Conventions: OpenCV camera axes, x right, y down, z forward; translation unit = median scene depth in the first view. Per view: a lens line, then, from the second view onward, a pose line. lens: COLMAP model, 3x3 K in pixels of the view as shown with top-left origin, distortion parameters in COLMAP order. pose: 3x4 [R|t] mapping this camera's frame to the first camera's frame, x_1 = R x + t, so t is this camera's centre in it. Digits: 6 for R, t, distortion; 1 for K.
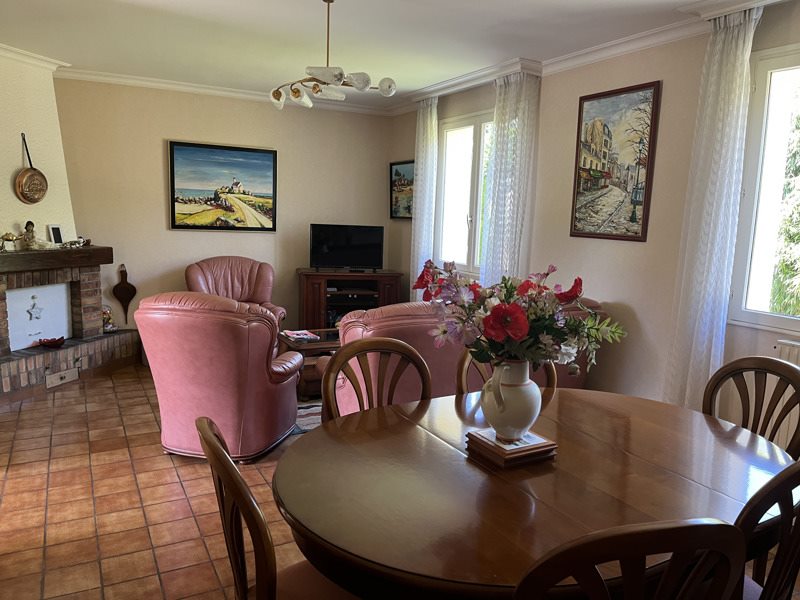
lens RADIAL K [[599.3, 0, 405.1], [0, 599.3, 299.1], [0, 0, 1]] dist [0.005910, -0.006348]
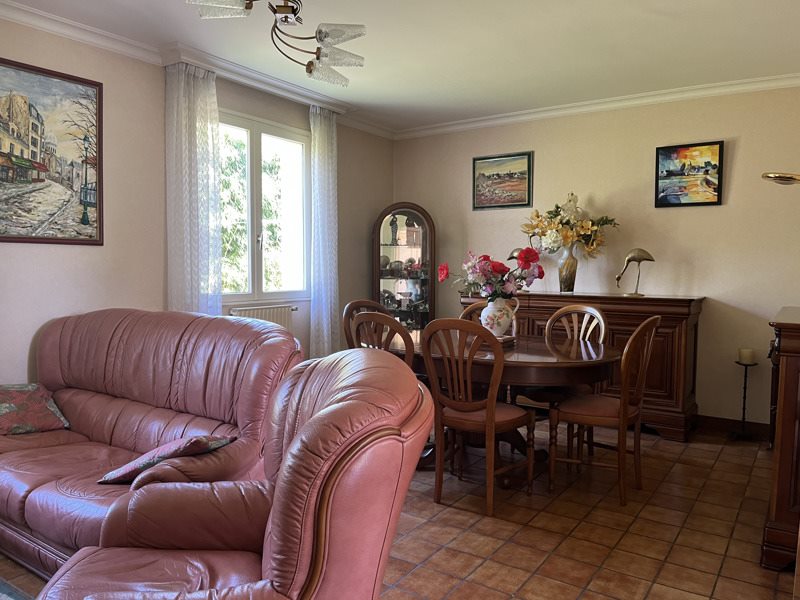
lens RADIAL K [[599.3, 0, 405.3], [0, 599.3, 301.3], [0, 0, 1]] dist [0.005910, -0.006348]
pose [[-0.437651, -0.074918, 0.896018, -0.666377], [0.120274, 0.982689, 0.140912, -0.082364], [-0.891064, 0.169438, -0.421064, 0.961453]]
